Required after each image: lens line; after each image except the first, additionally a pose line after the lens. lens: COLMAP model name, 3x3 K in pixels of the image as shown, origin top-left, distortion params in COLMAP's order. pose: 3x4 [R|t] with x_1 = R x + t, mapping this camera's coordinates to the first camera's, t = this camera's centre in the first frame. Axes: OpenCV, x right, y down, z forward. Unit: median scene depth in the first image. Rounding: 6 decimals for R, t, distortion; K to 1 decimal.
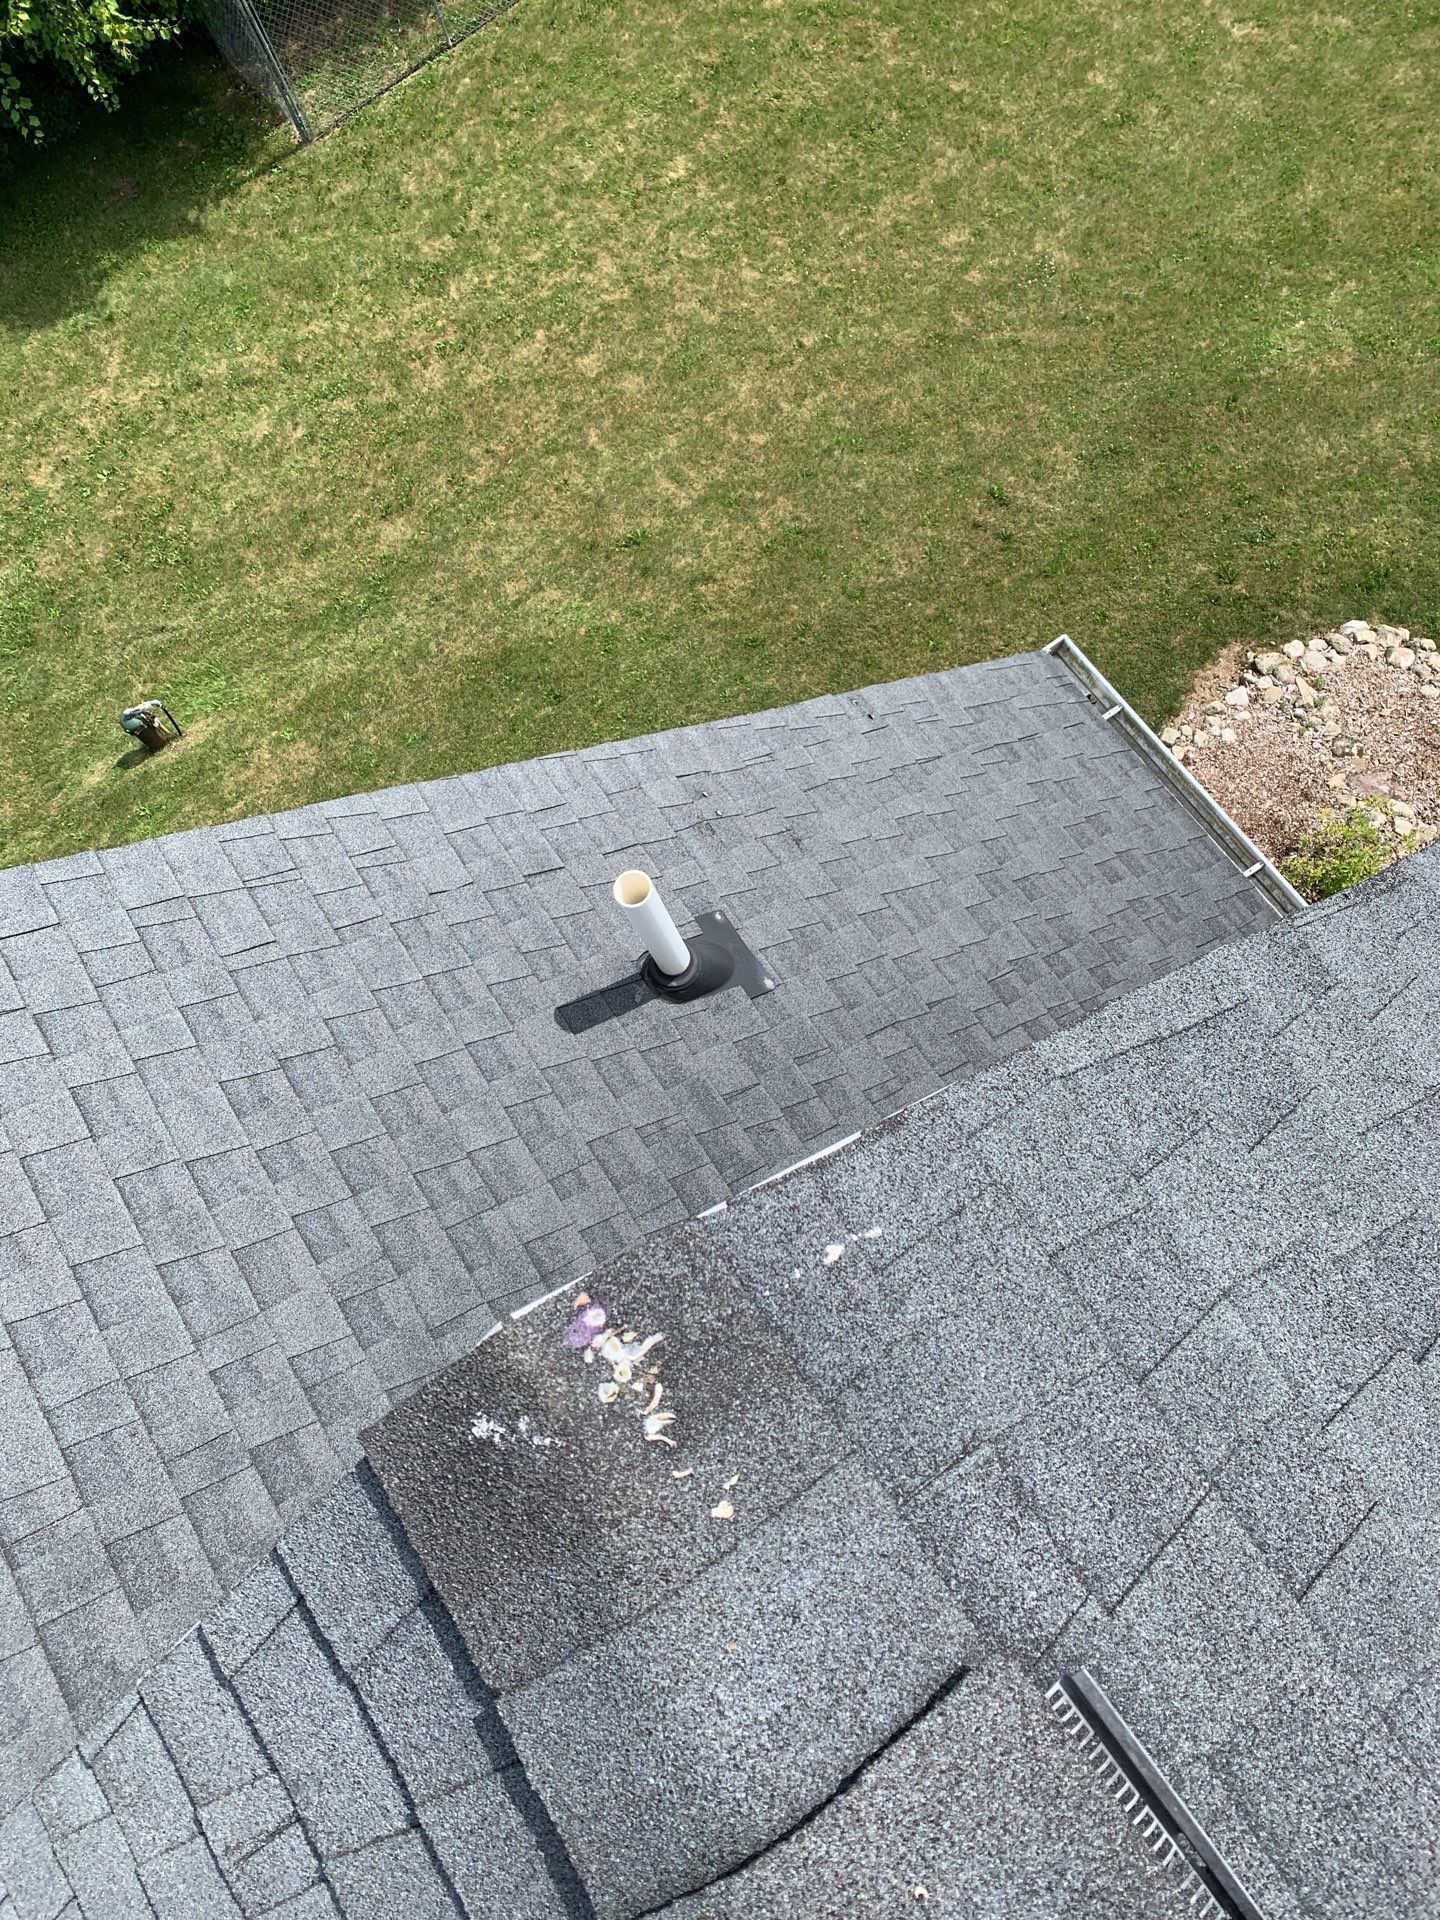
lens RADIAL K [[1501.2, 0, 720.0], [0, 1501.2, 960.0], [0, 0, 1]] dist [0.007205, -0.008446]
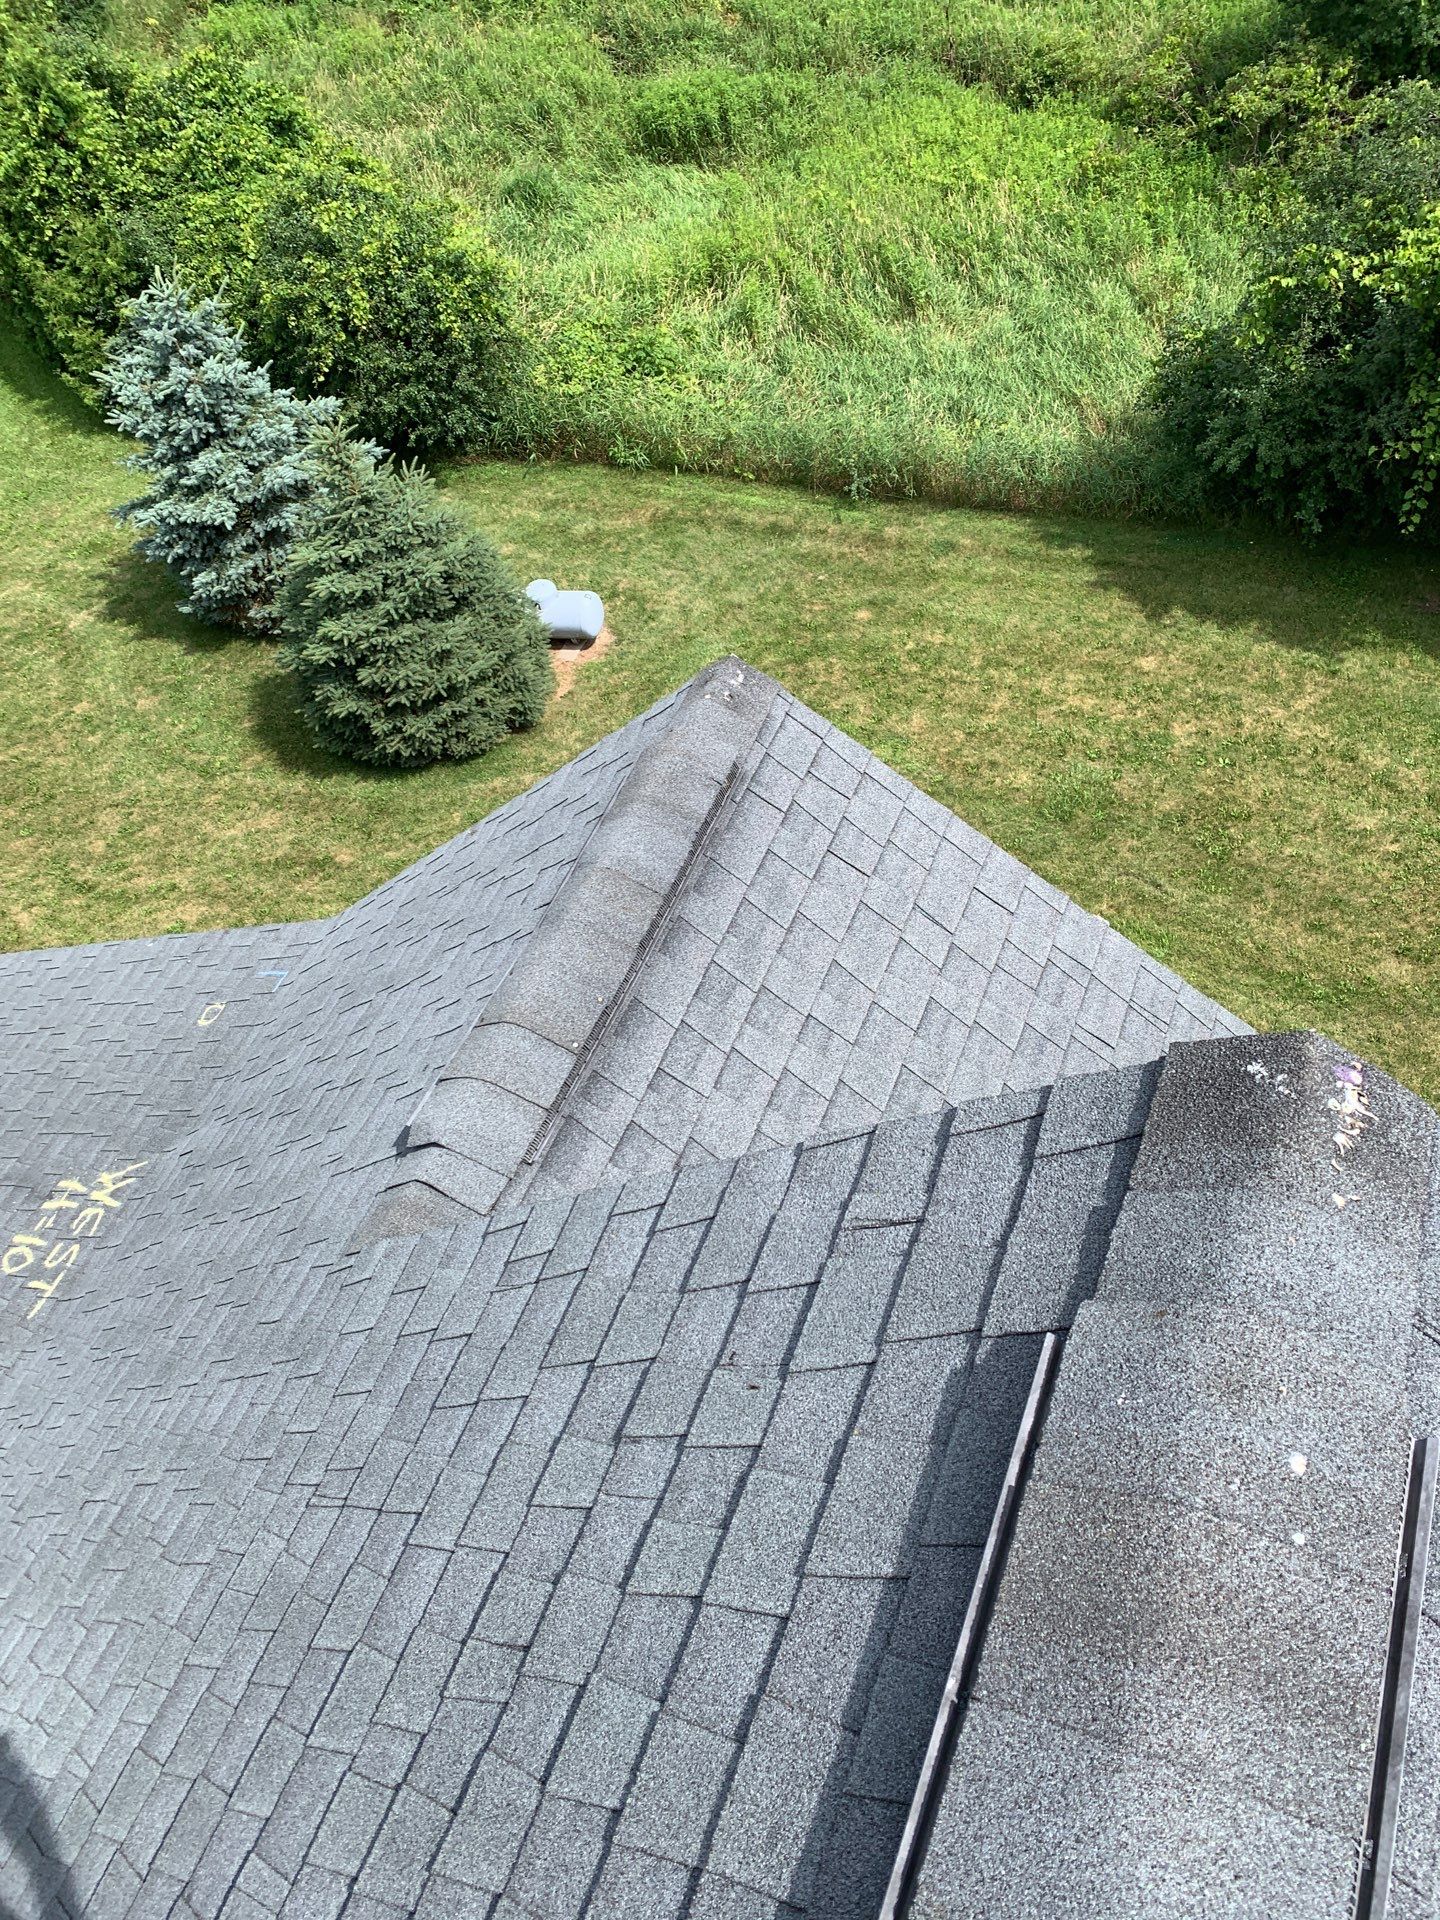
lens RADIAL K [[1598.9, 0, 672.8], [0, 1598.9, 961.7], [0, 0, 1]] dist [0.009866, -0.032841]
pose [[0.574223, 0.653504, -0.493153, 0.031969], [-0.754883, 0.655784, -0.009962, 0.090396], [0.316892, 0.377993, 0.869885, -0.092185]]
